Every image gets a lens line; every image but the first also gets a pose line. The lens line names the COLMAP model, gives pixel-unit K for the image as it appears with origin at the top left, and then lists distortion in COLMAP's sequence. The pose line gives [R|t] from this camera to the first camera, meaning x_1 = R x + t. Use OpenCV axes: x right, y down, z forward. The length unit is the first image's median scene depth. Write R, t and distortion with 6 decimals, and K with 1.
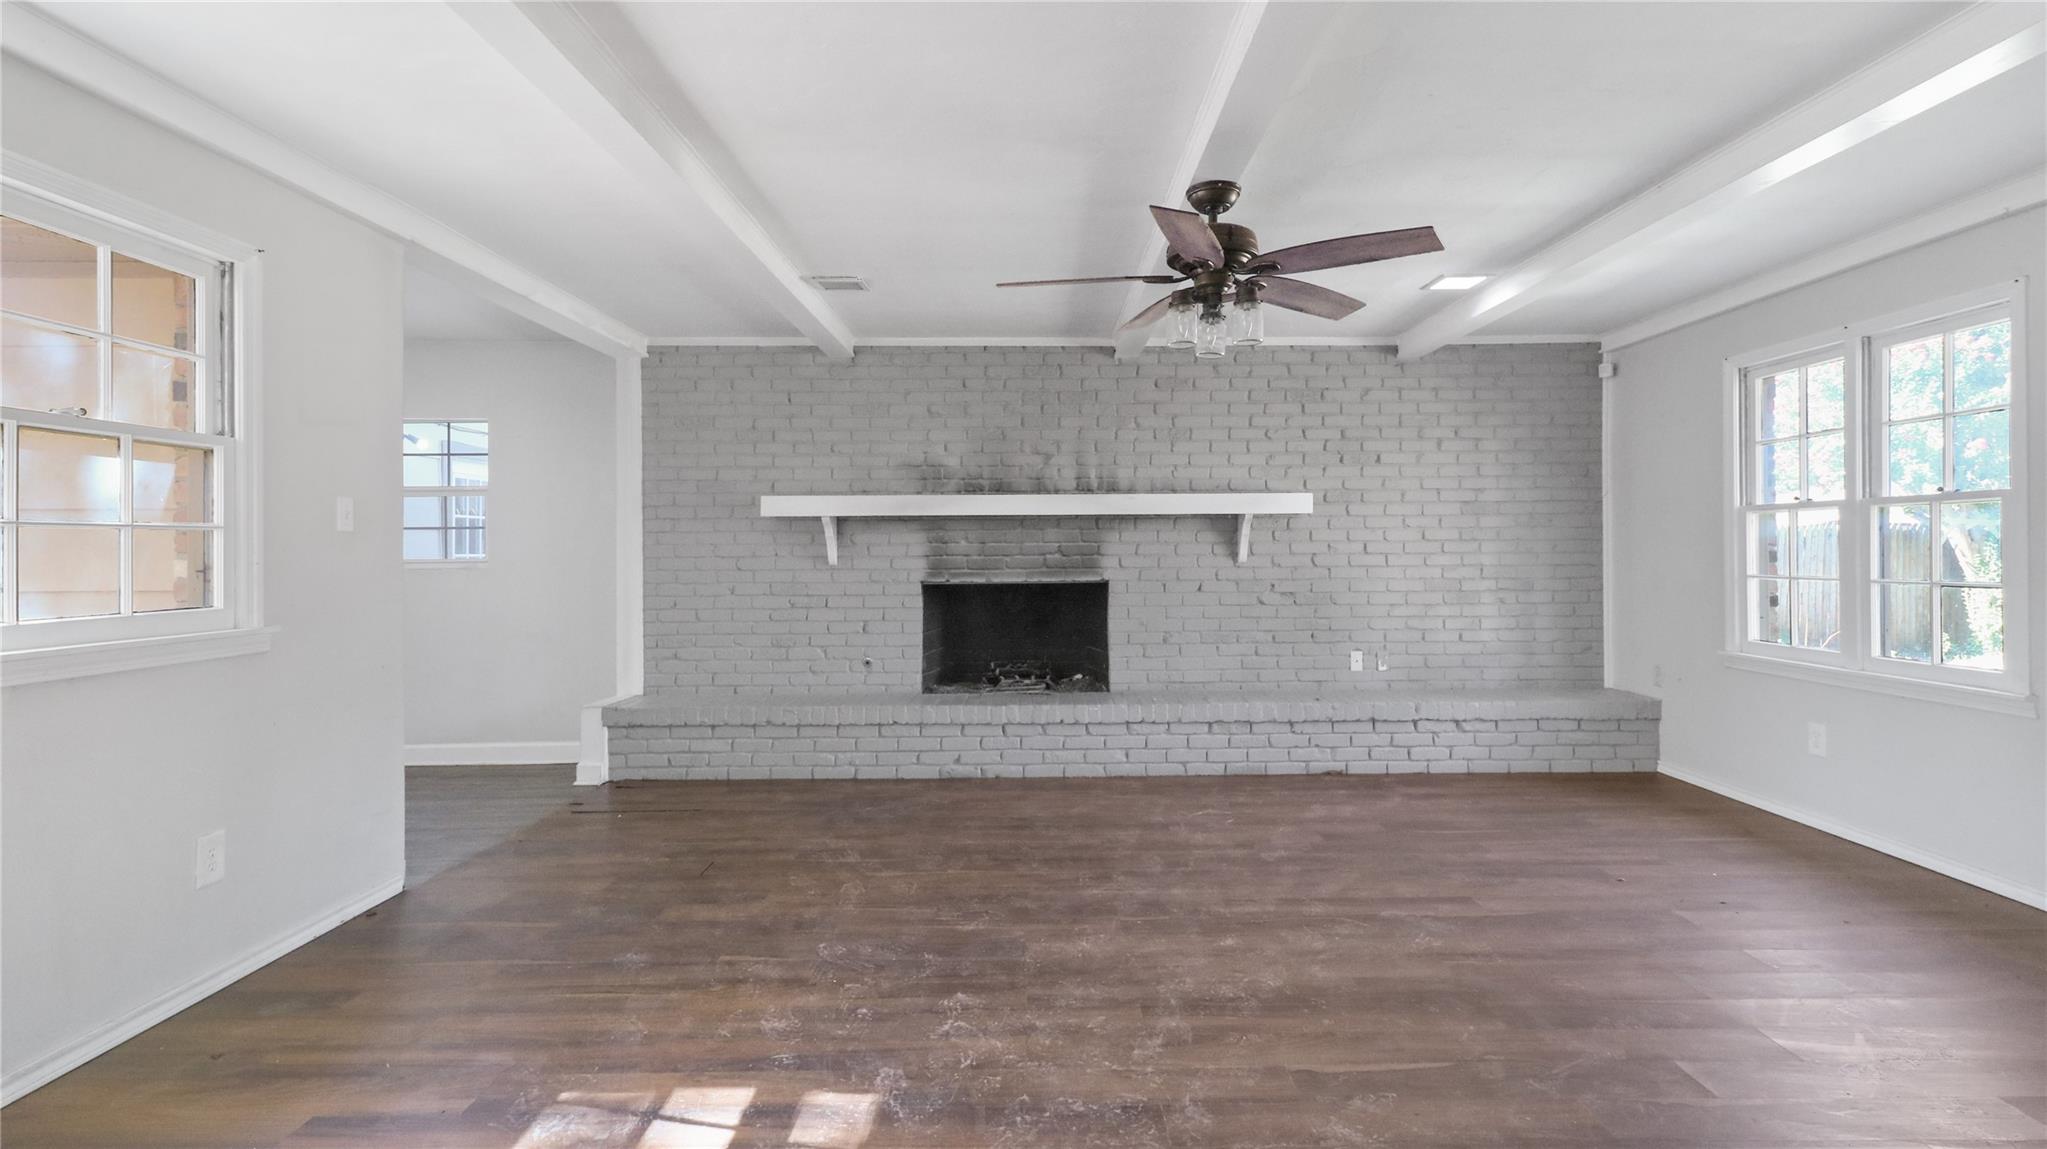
lens RADIAL K [[984.0, 0, 1036.2], [0, 984.0, 561.9], [0, 0, 1]] dist [0.006352, 0.001454]
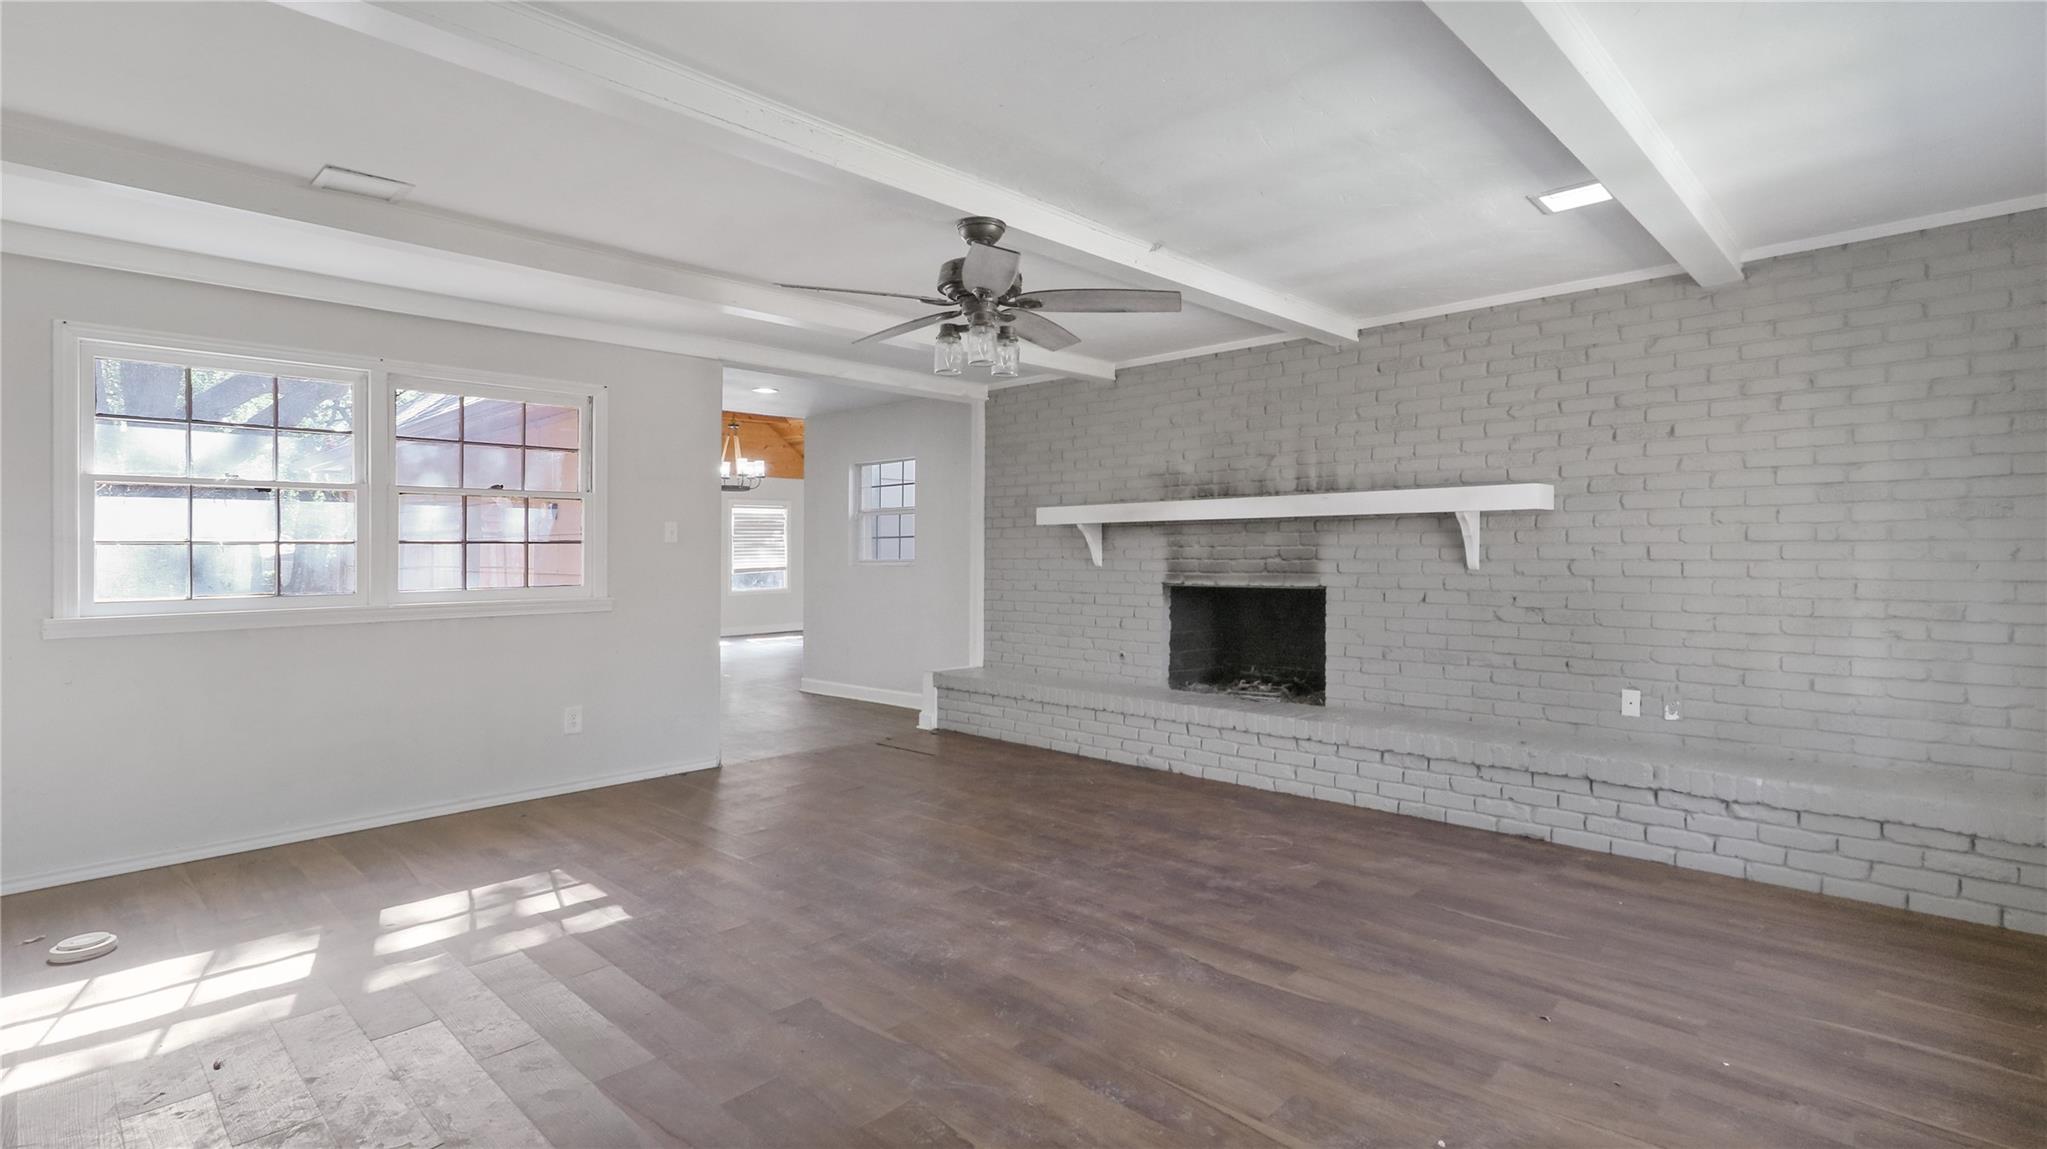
lens RADIAL K [[984.0, 0, 1036.6], [0, 984.0, 566.0], [0, 0, 1]] dist [0.006352, 0.001454]
pose [[0.707953, 0.011850, -0.706160, 0.542701], [-0.008716, 0.999930, 0.008042, -0.005914], [0.706206, 0.000462, 0.708007, 0.150474]]
